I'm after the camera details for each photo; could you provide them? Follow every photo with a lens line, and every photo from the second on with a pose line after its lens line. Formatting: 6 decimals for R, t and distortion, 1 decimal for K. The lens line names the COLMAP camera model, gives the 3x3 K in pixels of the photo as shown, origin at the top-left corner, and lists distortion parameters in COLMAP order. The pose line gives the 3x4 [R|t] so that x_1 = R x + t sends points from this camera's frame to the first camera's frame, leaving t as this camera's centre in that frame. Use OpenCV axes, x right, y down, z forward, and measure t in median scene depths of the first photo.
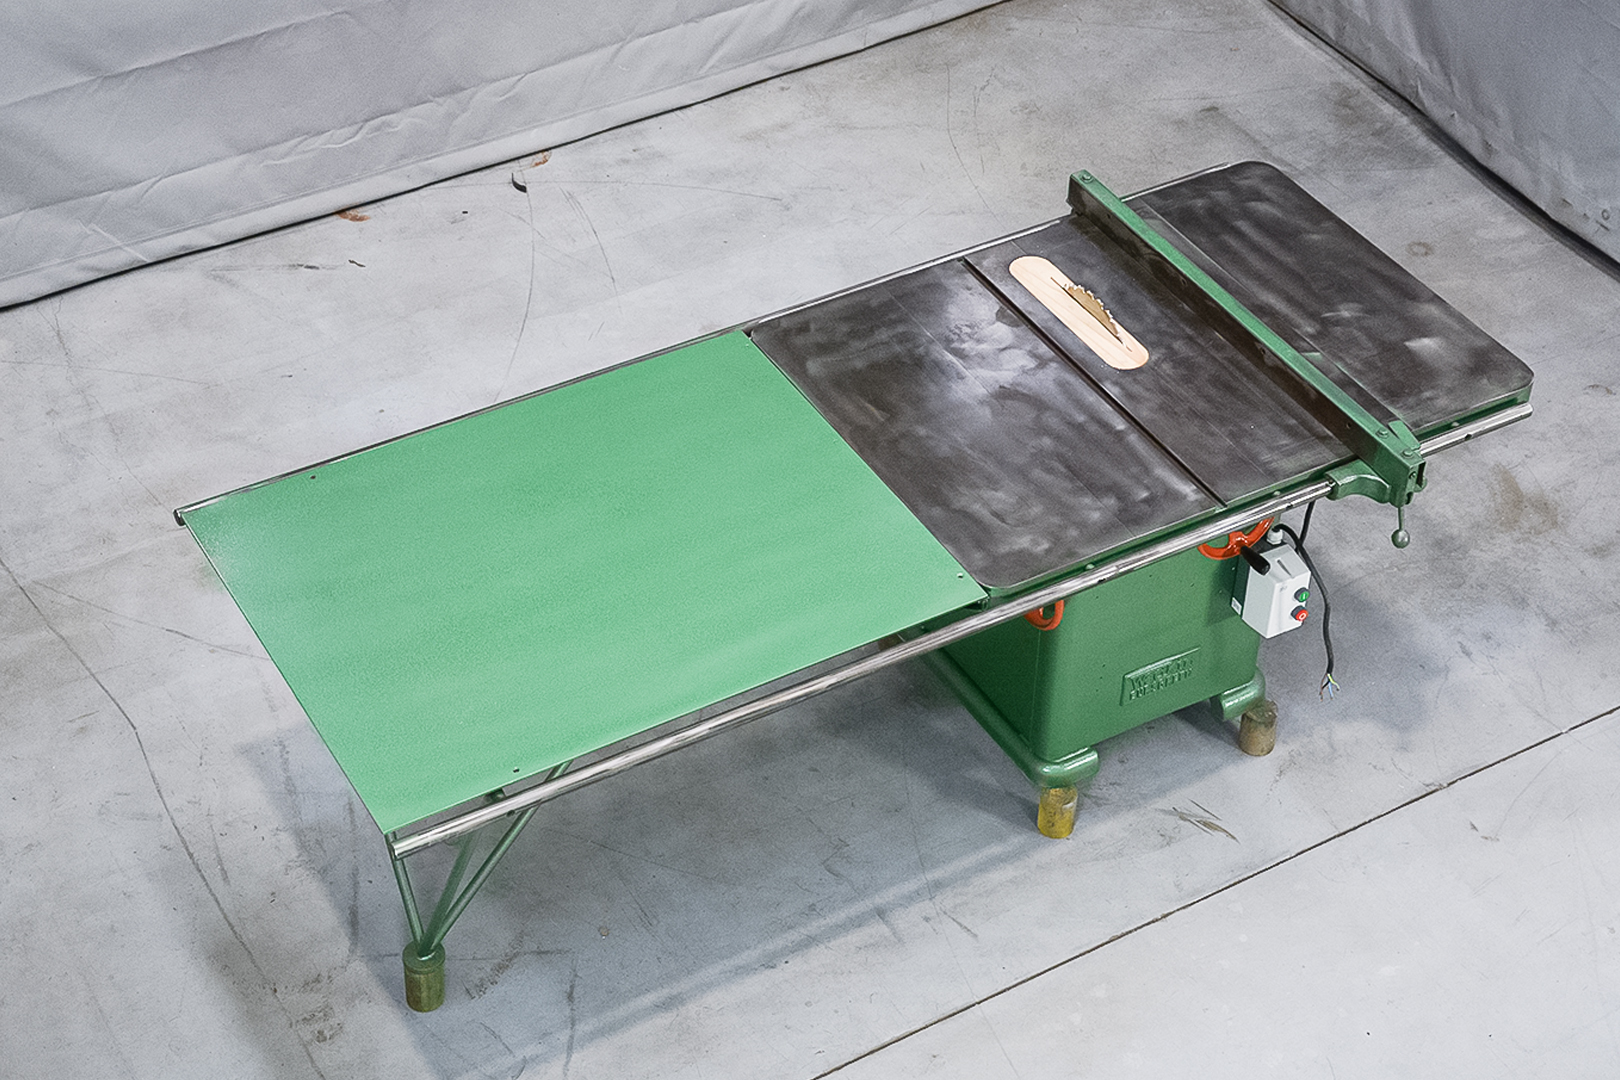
lens RADIAL K [[2926.2, 0, 786.1], [0, 2926.2, 554.2], [0, 0, 1]] dist [0.132146, 0.000000]
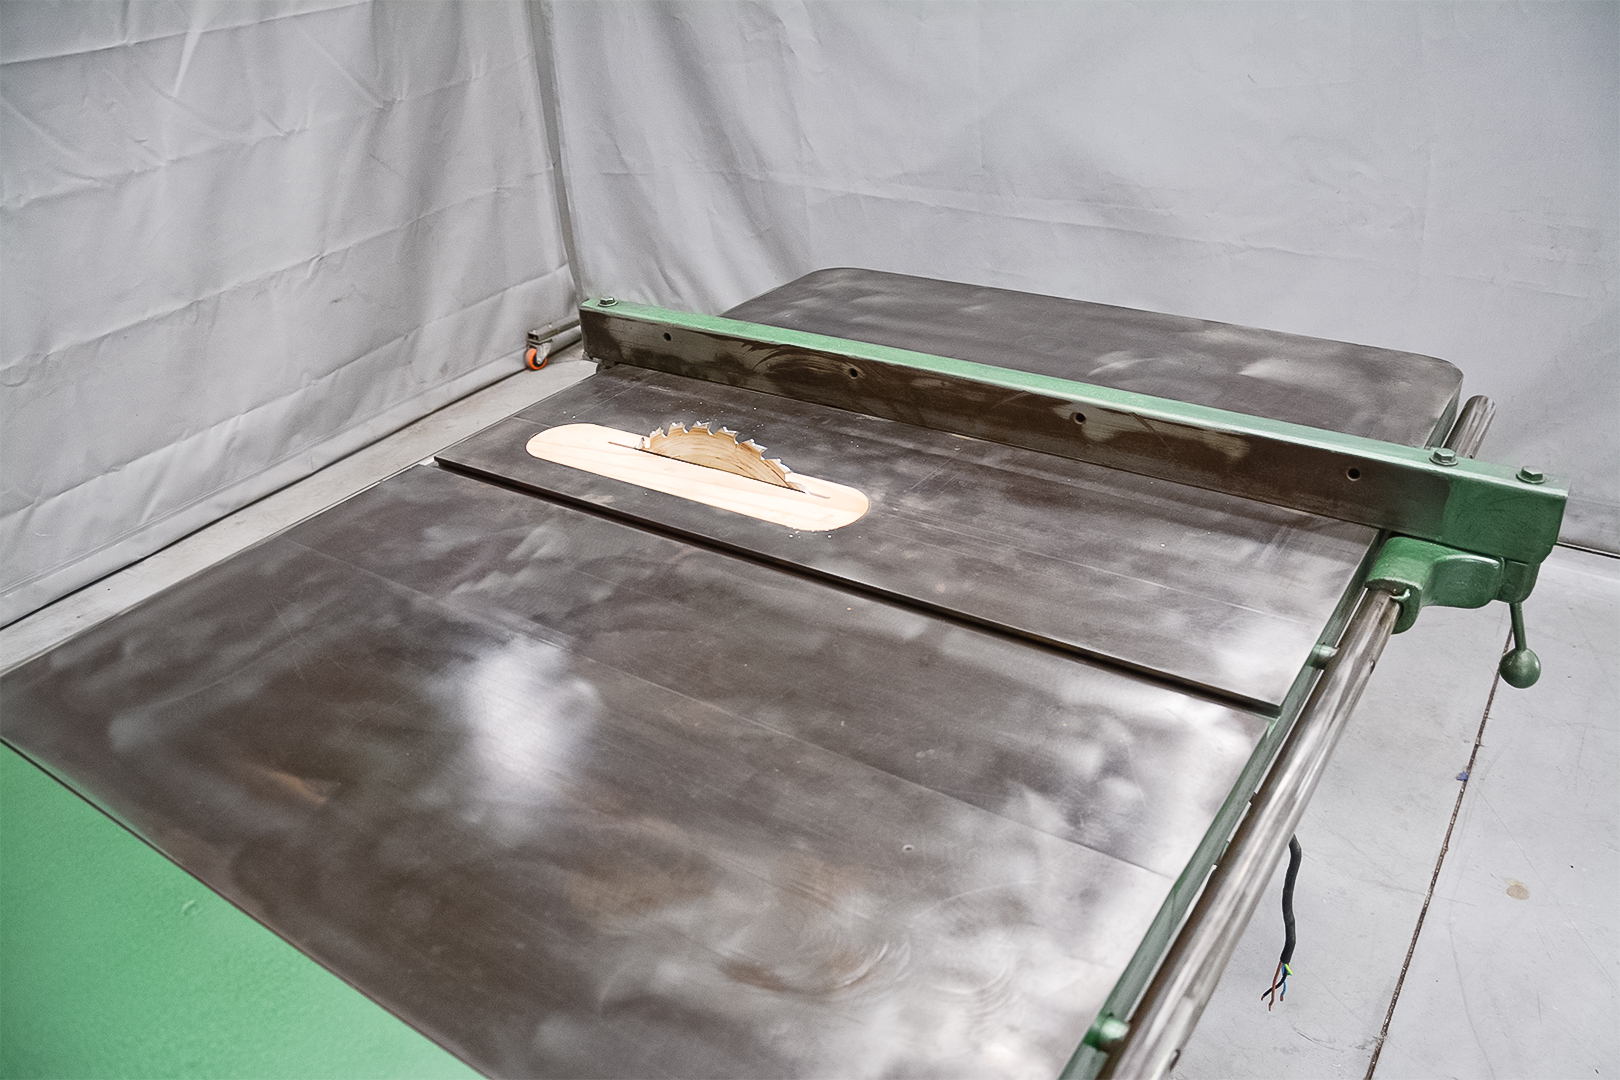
lens RADIAL K [[1258.9, 0, 831.1], [0, 1258.9, 545.8], [0, 0, 1]] dist [-0.121265, 0.066675]
pose [[0.896798, -0.267640, 0.352310, 0.039861], [0.337804, 0.928439, -0.154562, -0.027493], [-0.285731, 0.257623, 0.923032, 0.750240]]
